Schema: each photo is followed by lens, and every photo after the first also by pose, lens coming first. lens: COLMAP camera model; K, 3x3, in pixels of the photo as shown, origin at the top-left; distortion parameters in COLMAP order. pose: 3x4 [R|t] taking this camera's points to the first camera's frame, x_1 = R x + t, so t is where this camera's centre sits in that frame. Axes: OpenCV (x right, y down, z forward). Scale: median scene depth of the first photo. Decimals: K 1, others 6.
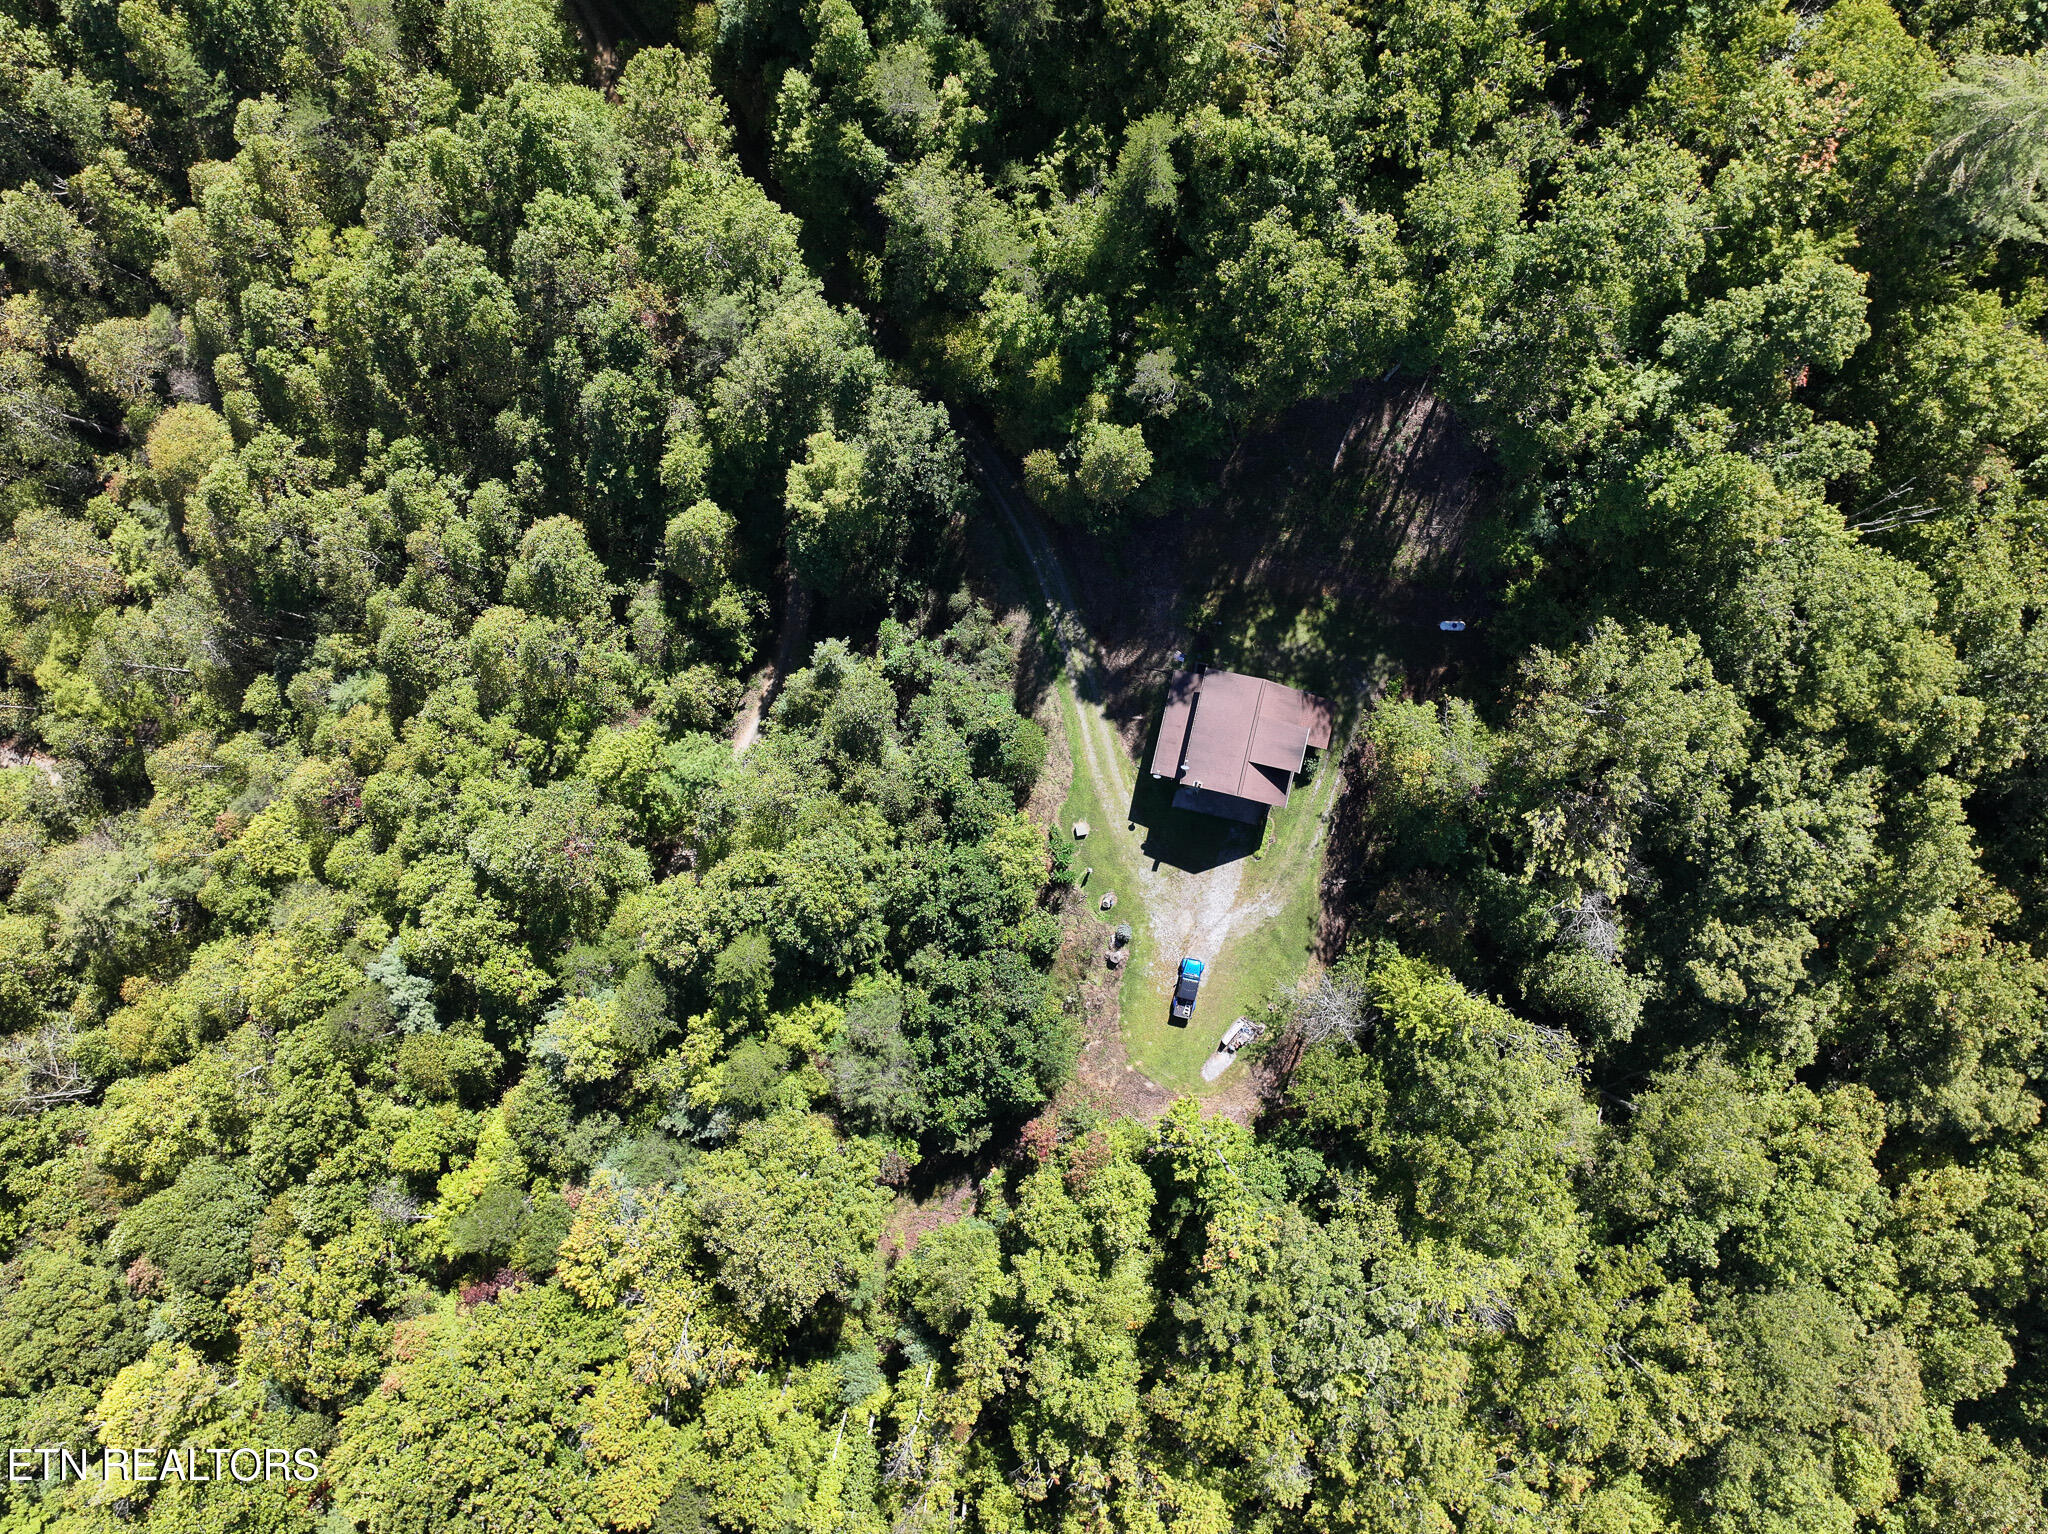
lens RADIAL K [[1439.4, 0, 1032.5], [0, 1439.4, 765.1], [0, 0, 1]] dist [0.007840, 0.000324]
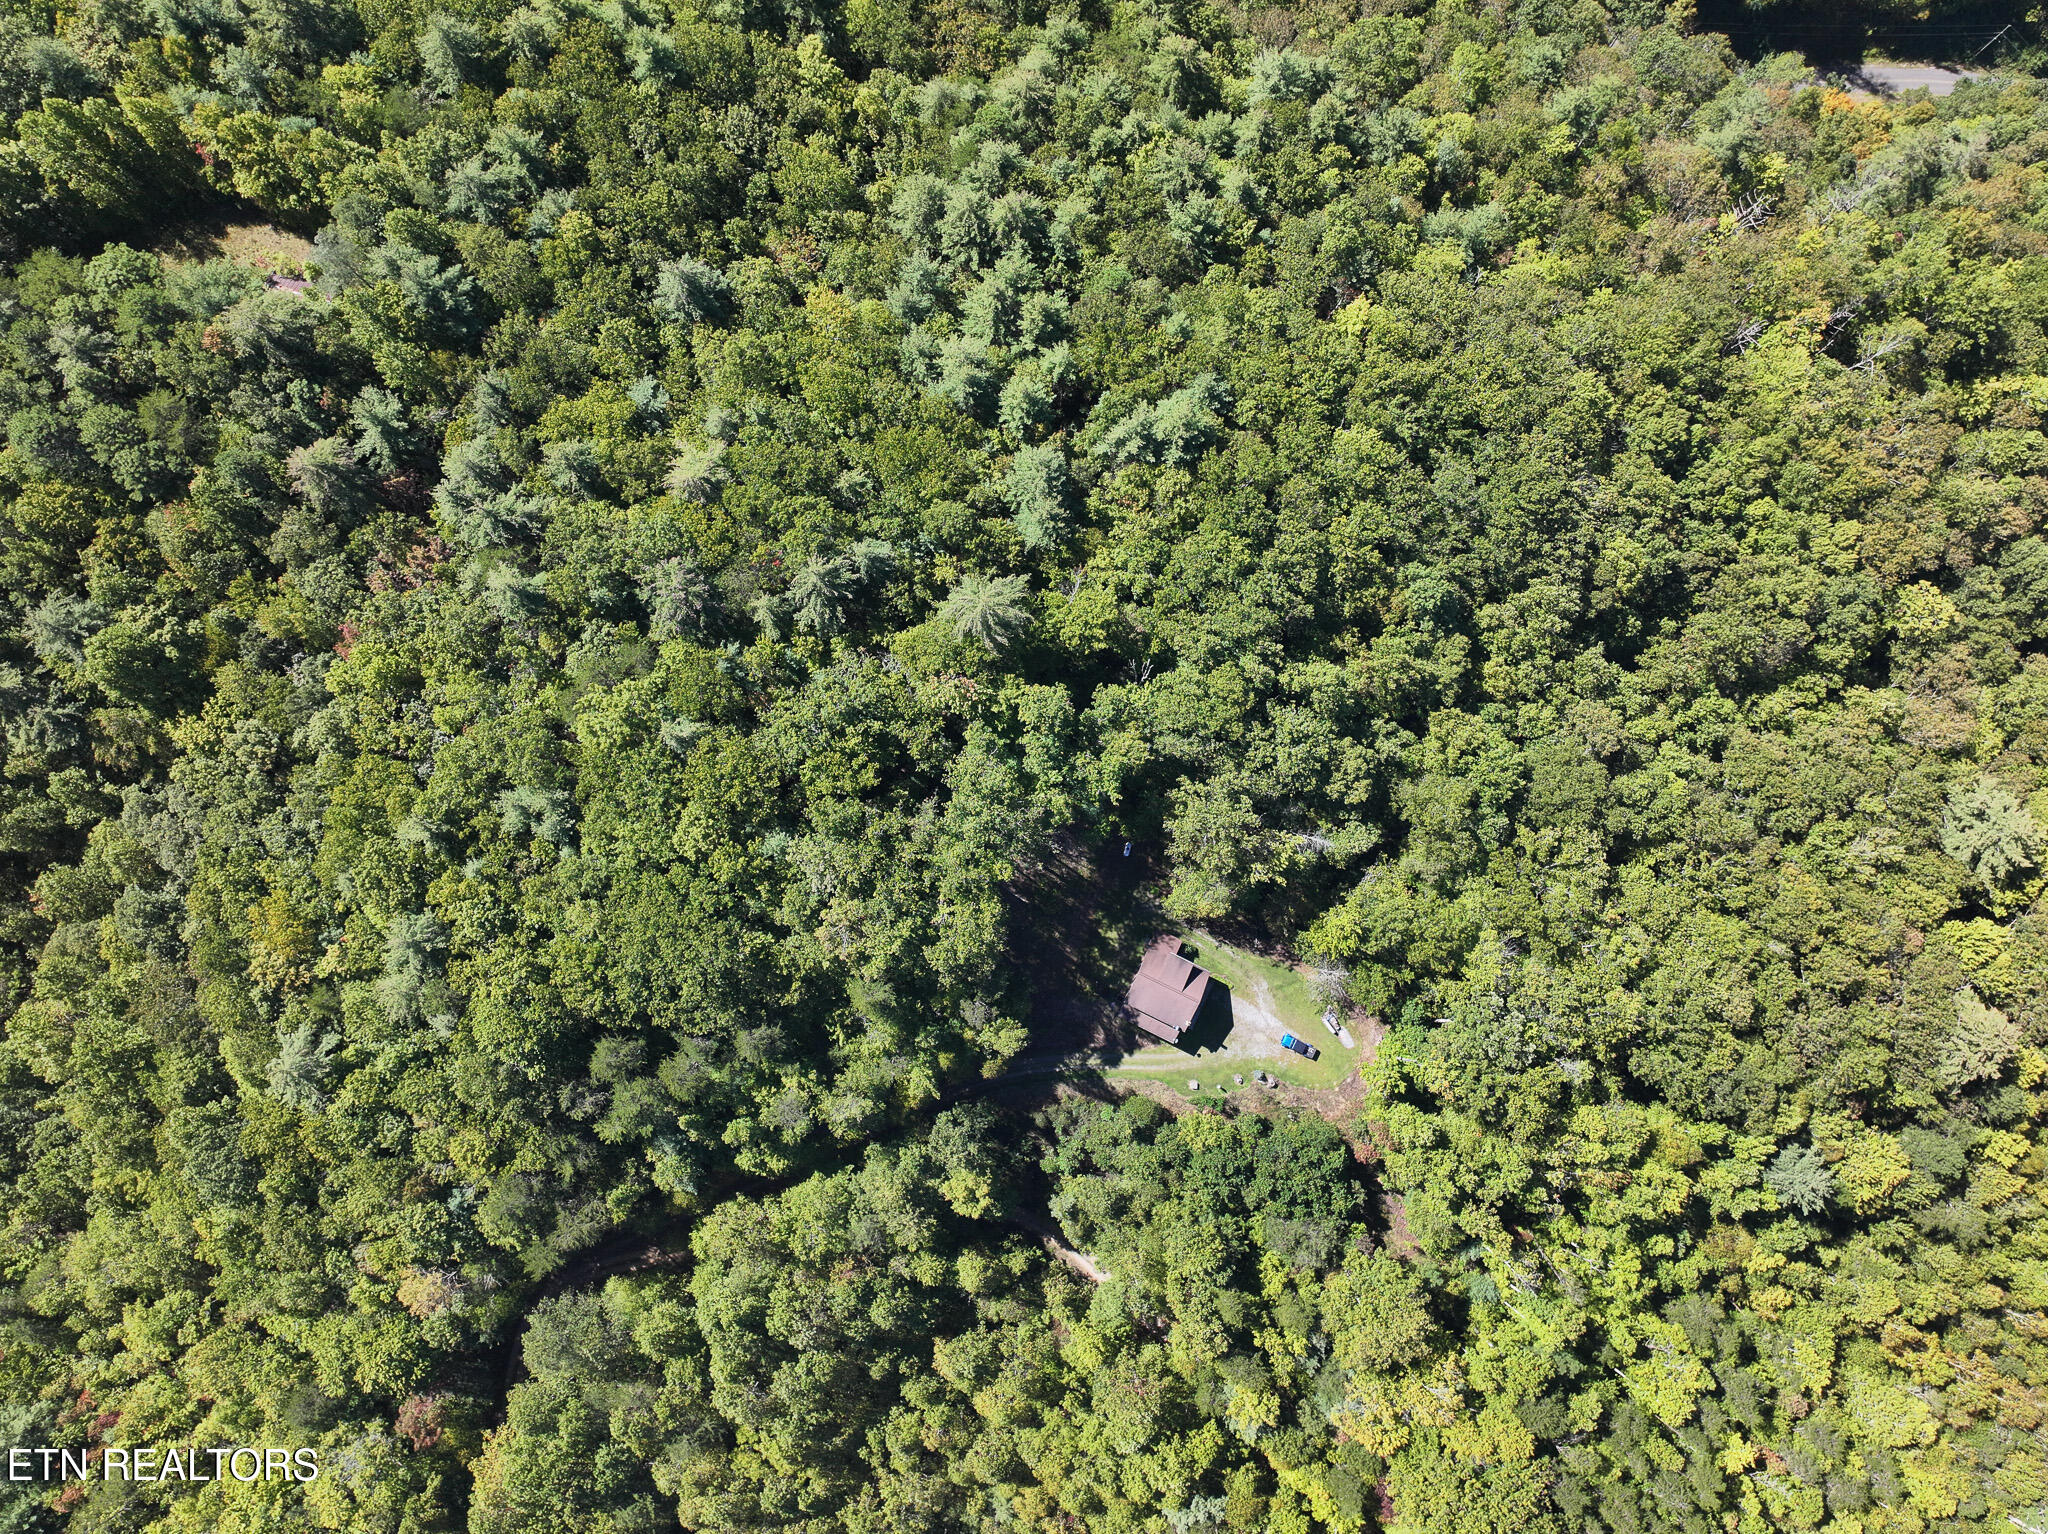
lens RADIAL K [[1433.2, 0, 1030.2], [0, 1433.2, 766.6], [0, 0, 1]] dist [0.007704, -0.004601]
pose [[0.228028, -0.969650, 0.088218, 0.213834], [0.973519, 0.228570, -0.004037, -0.231553], [-0.016249, 0.086803, 0.996093, -0.744039]]
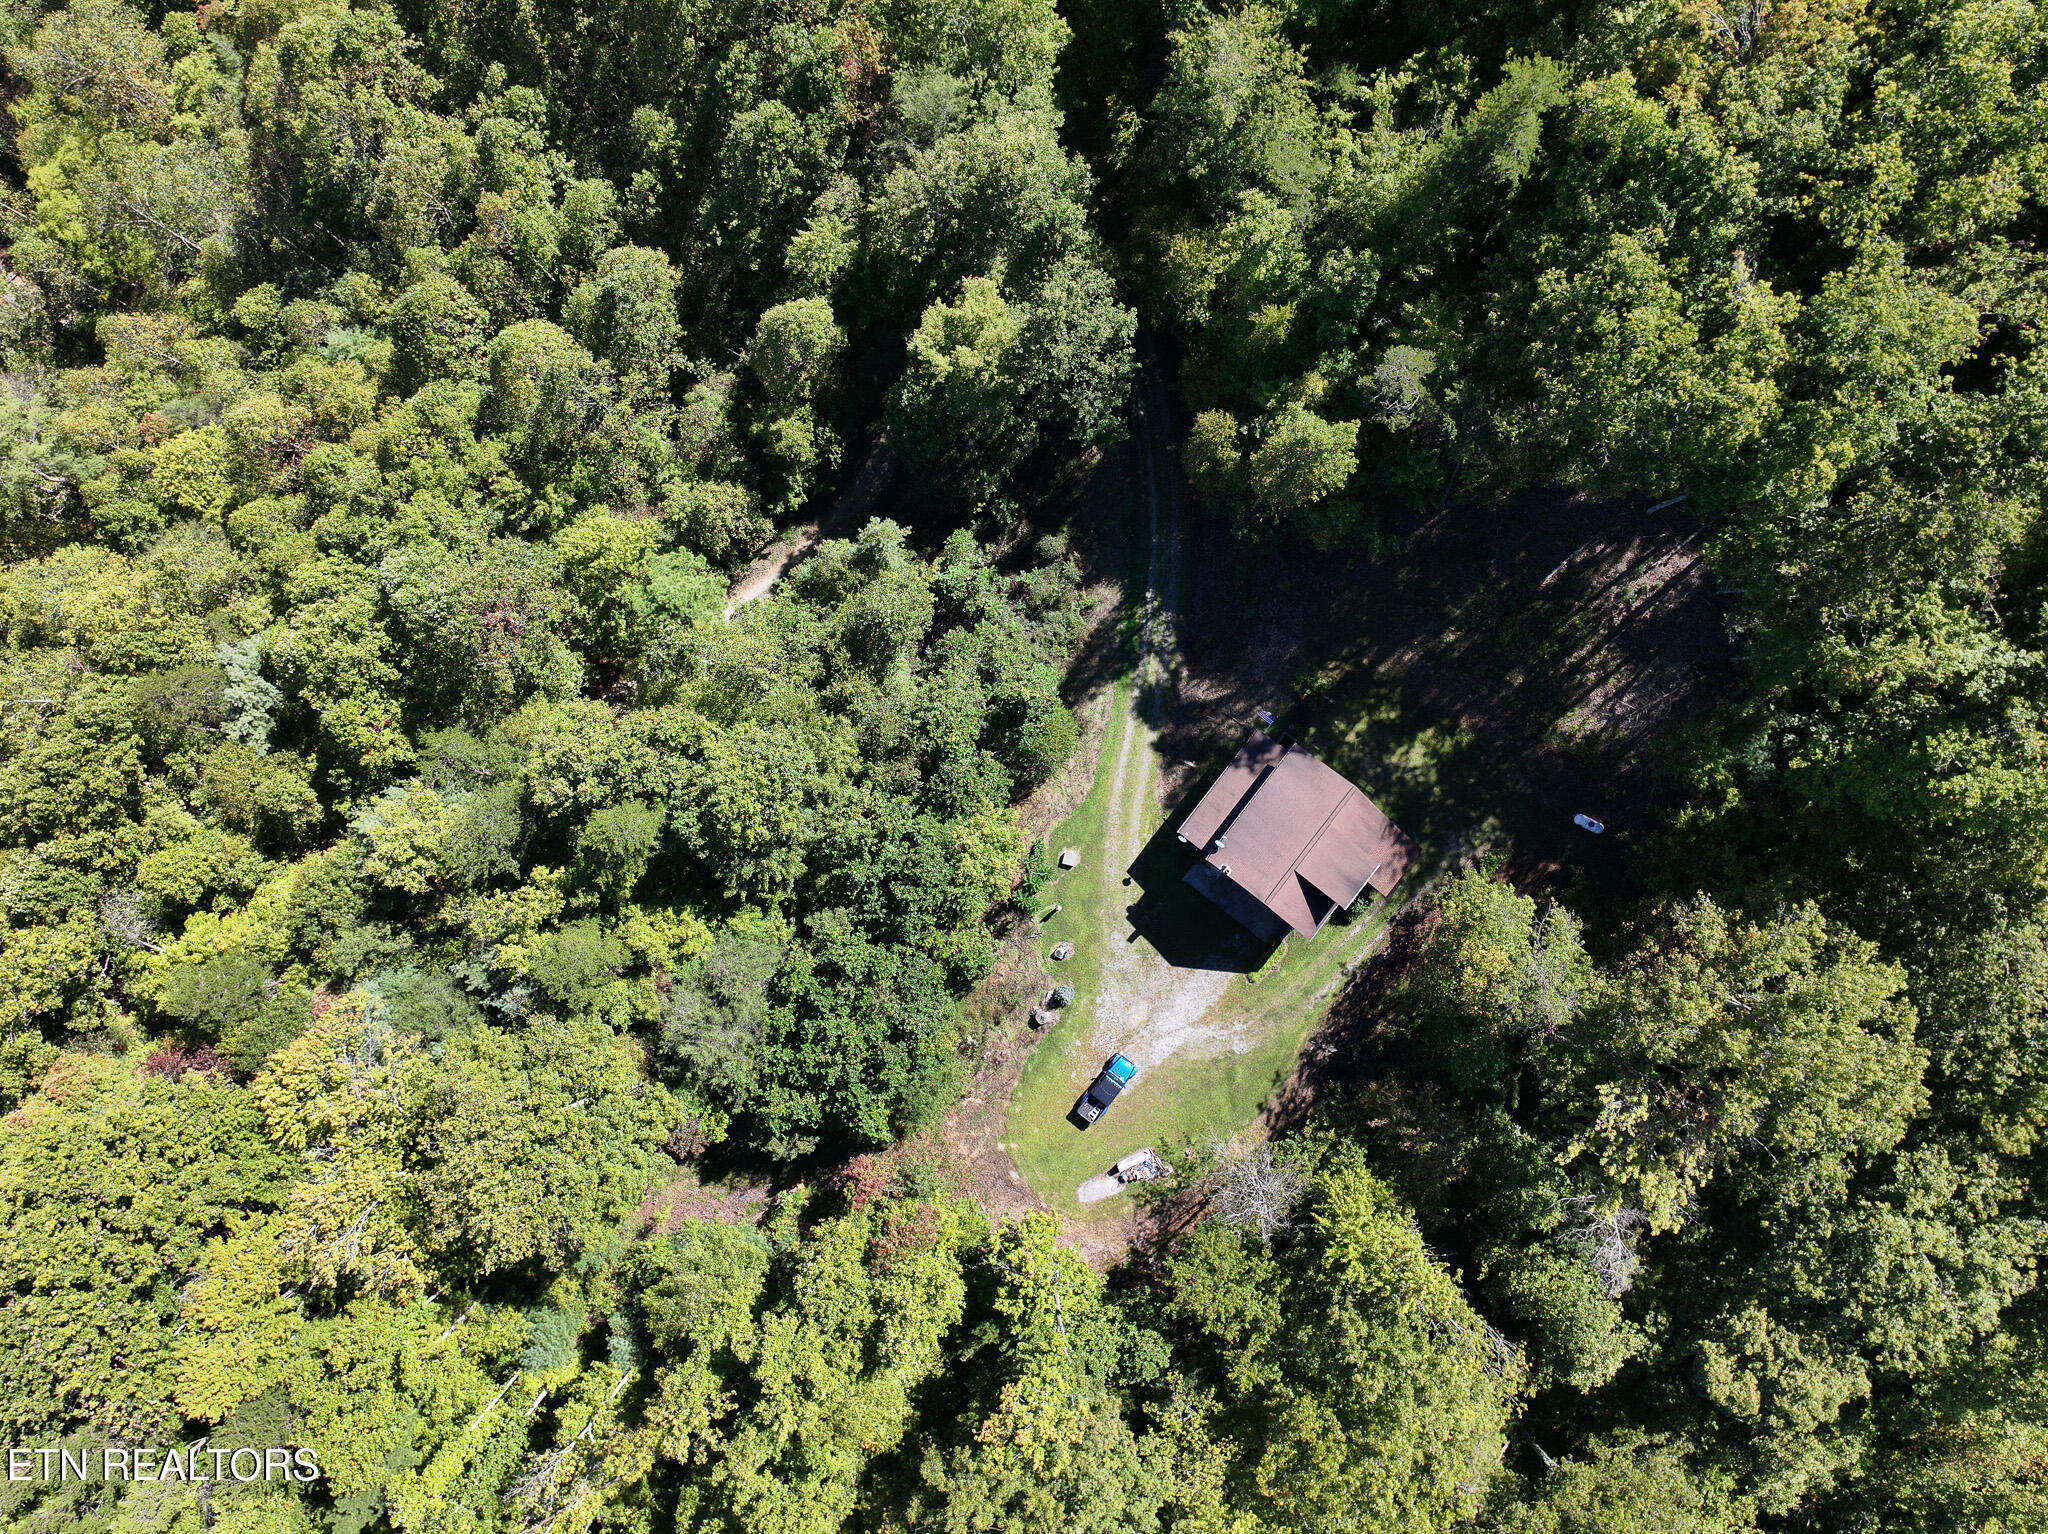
lens RADIAL K [[1433.2, 0, 1030.2], [0, 1433.2, 766.6], [0, 0, 1]] dist [0.007704, -0.004601]
pose [[0.907260, 0.420485, -0.008428, -0.001777], [-0.420474, 0.907299, 0.003192, 0.004377], [0.008989, 0.000648, 0.999959, 0.189914]]
